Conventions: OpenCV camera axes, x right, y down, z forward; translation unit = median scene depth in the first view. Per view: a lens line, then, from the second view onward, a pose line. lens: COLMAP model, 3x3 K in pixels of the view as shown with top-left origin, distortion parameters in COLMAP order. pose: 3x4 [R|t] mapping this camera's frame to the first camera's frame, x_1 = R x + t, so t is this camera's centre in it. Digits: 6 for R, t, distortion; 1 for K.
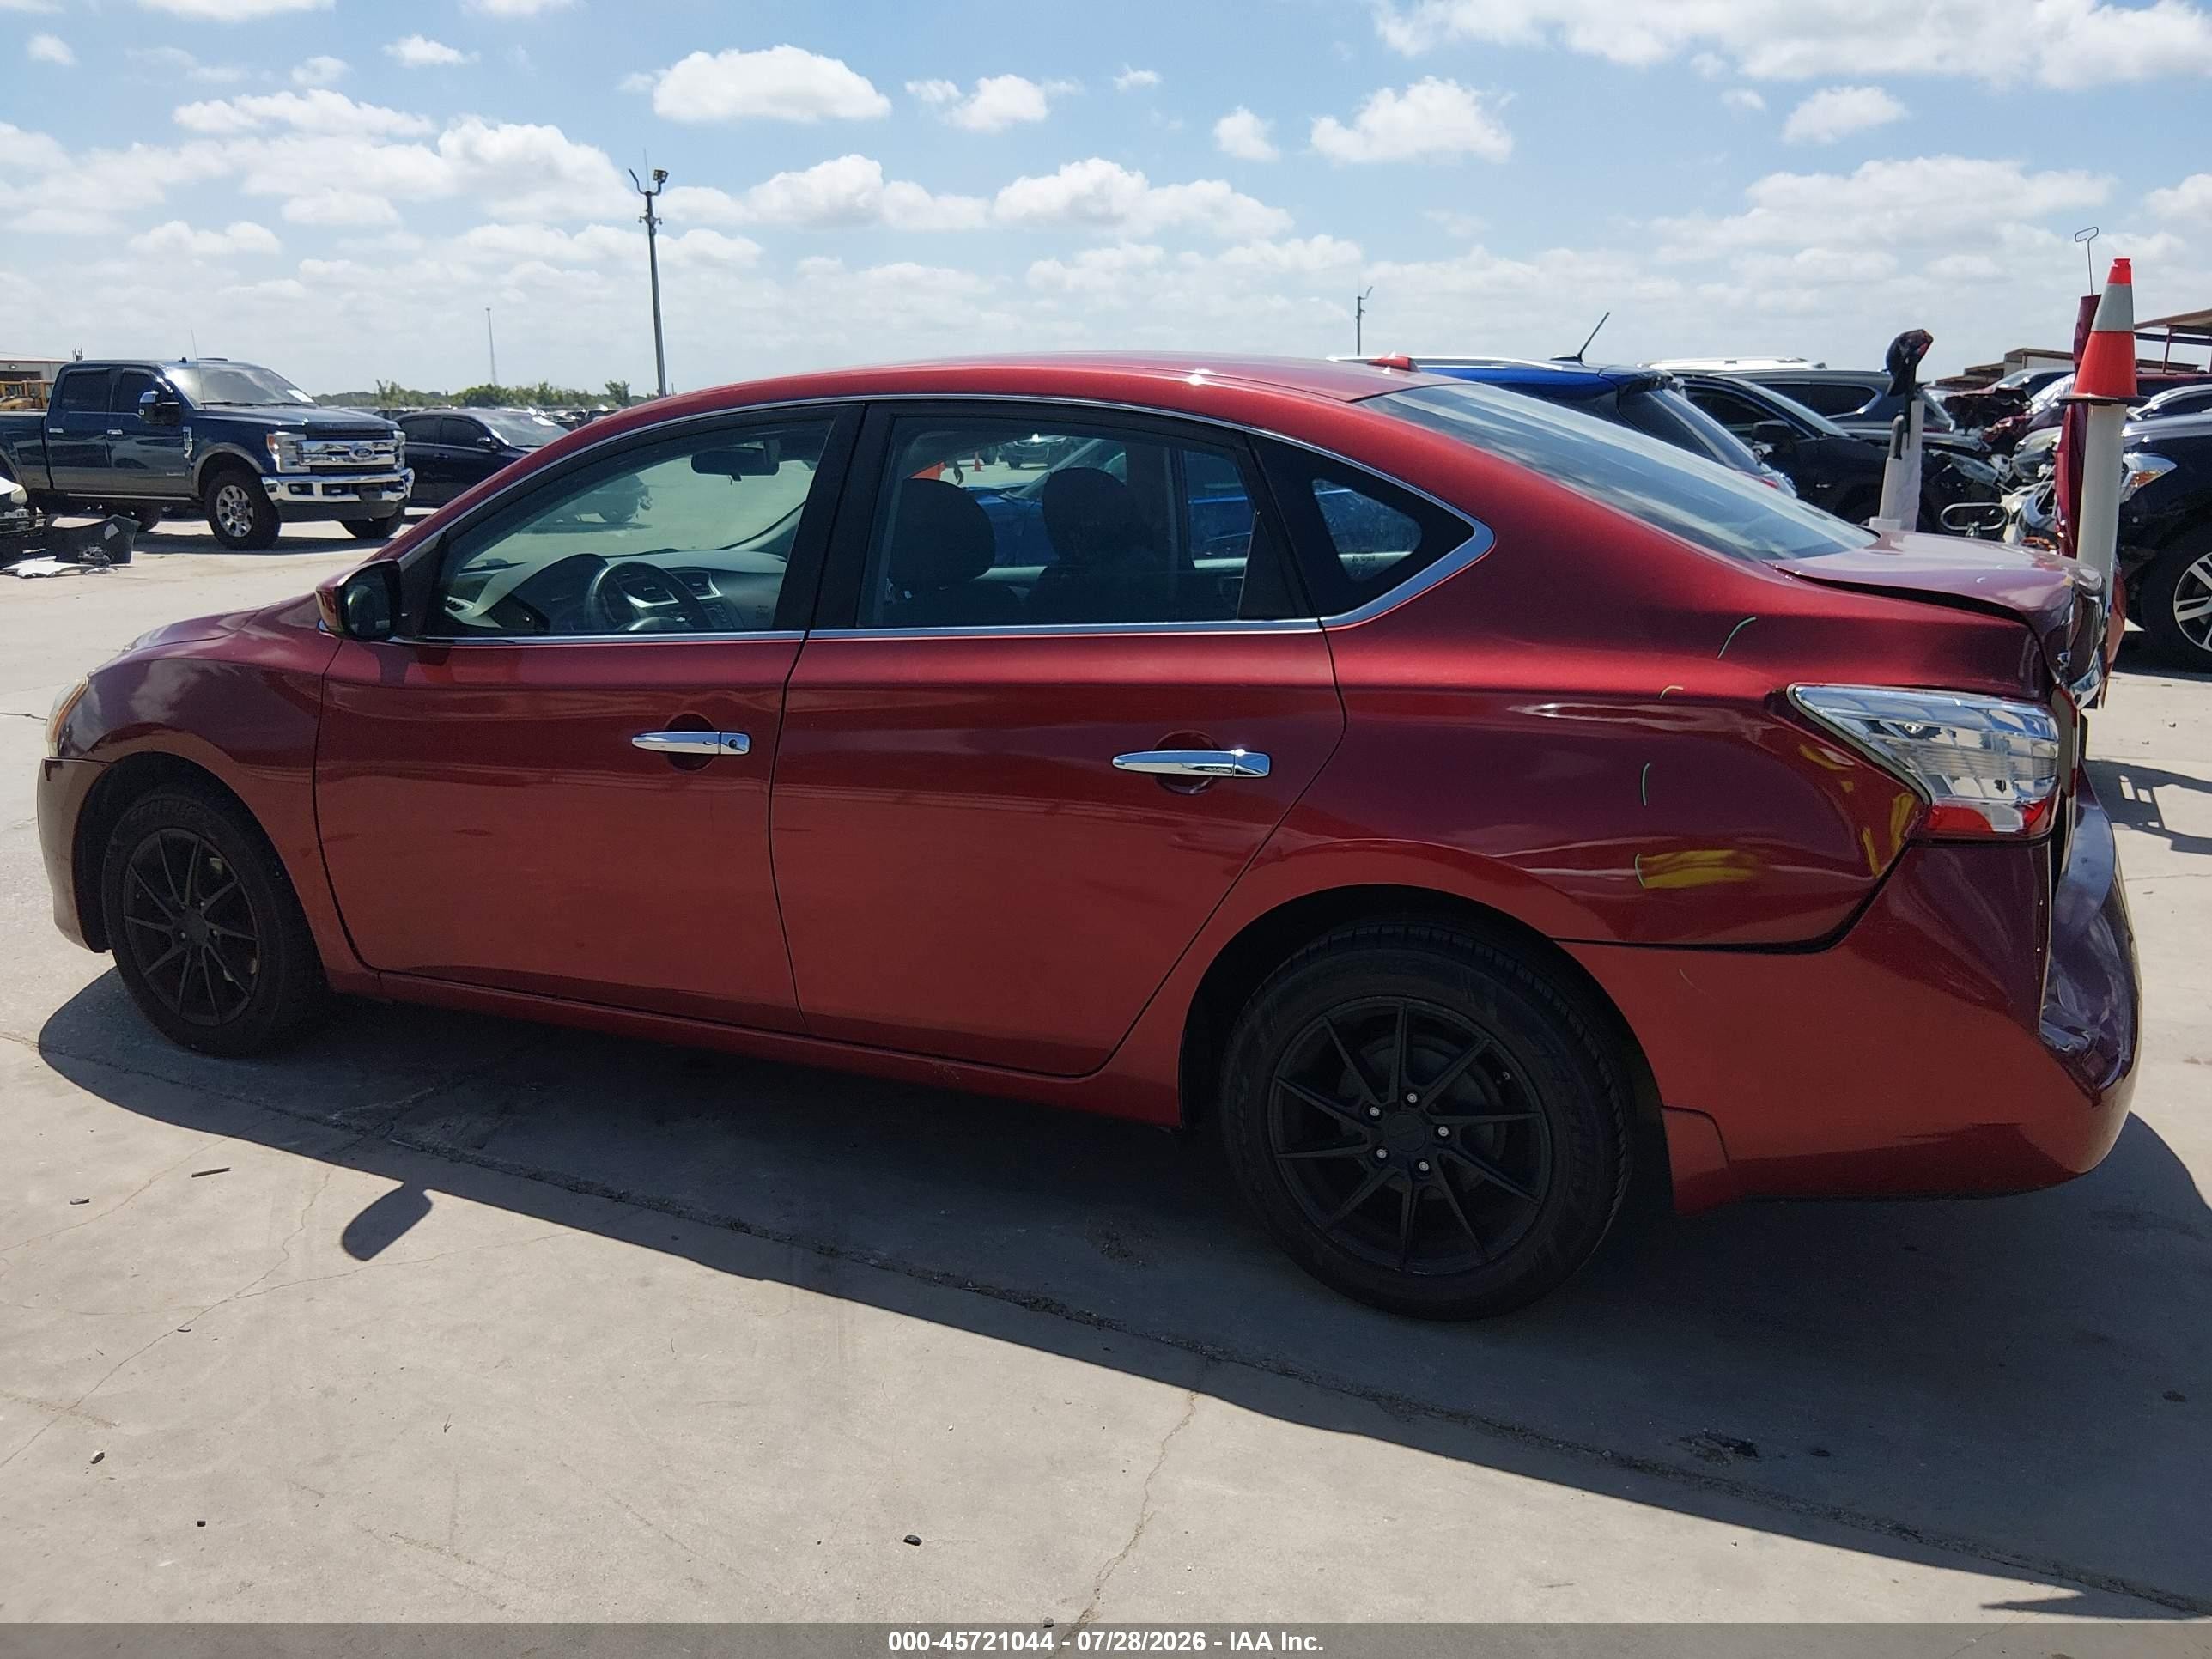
lens RADIAL K [[1671.2, 0, 1125.8], [0, 1671.2, 842.3], [0, 0, 1]] dist [0.010943, -0.055123]
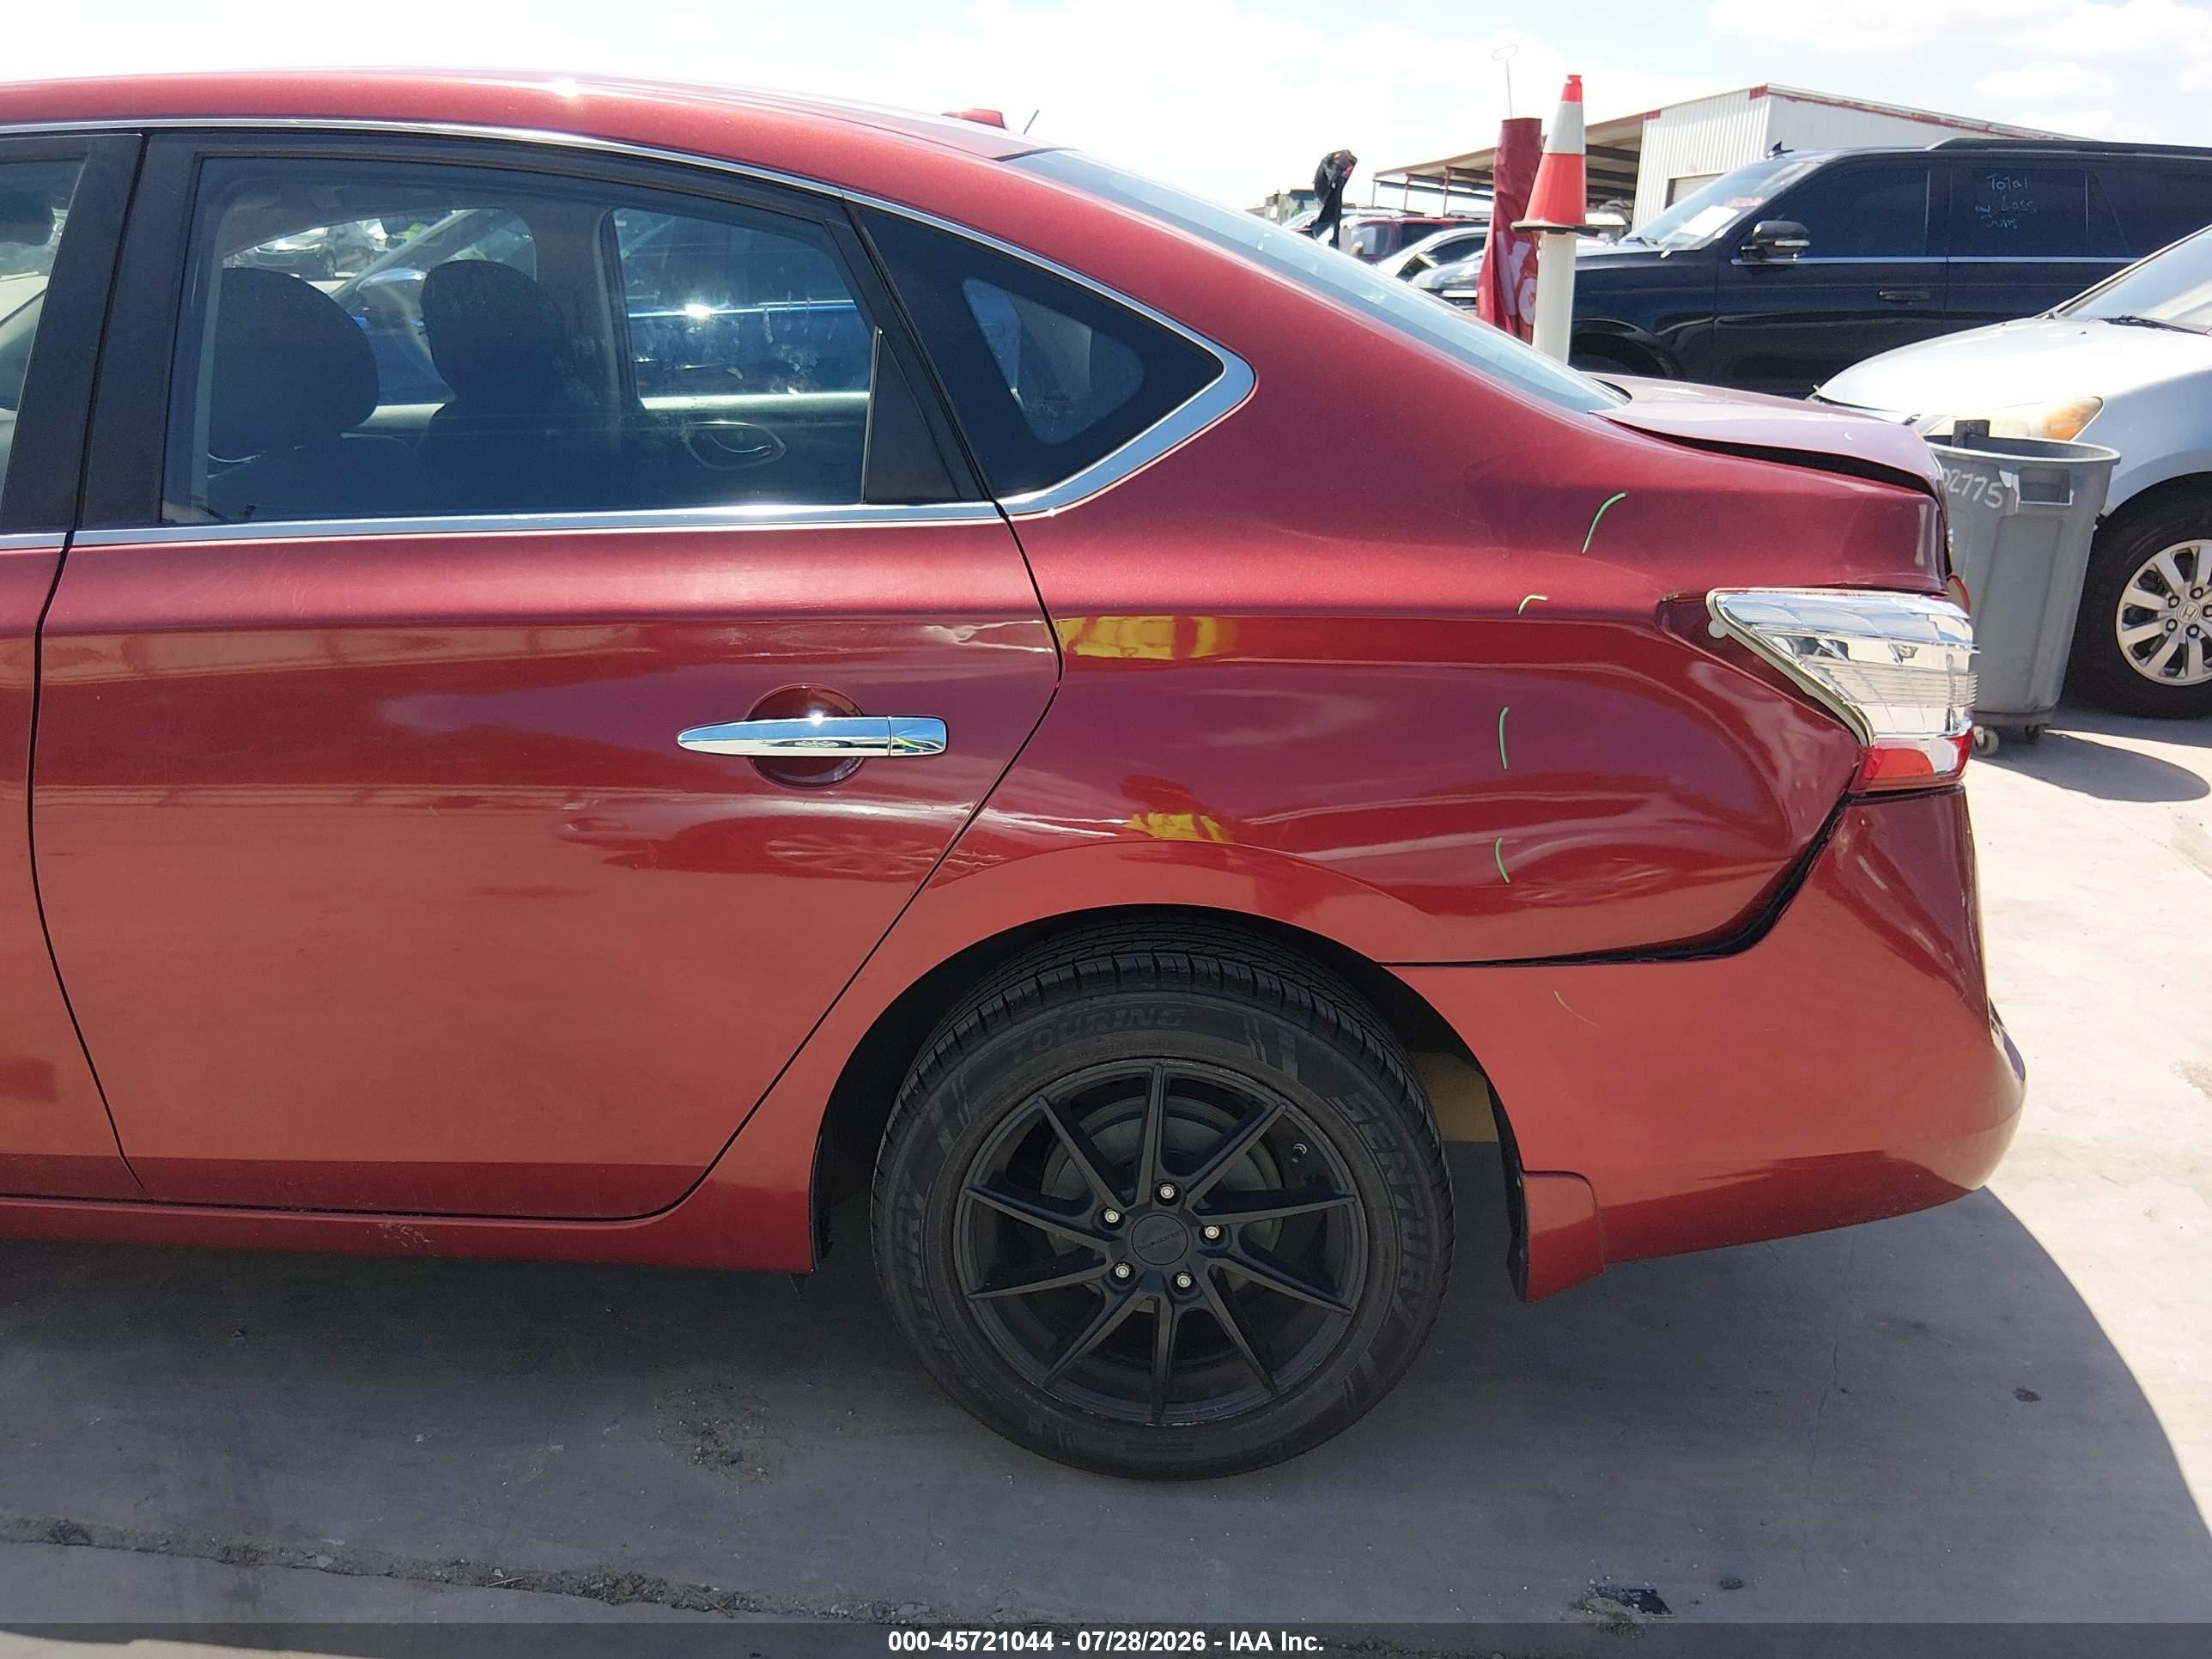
lens RADIAL K [[1671.2, 0, 1102.7], [0, 1671.2, 821.6], [0, 0, 1]] dist [0.010943, -0.055123]
pose [[0.920624, -0.093078, 0.379194, -0.103565], [0.060727, 0.993486, 0.096426, -0.069906], [-0.385699, -0.065745, 0.920279, 0.374618]]
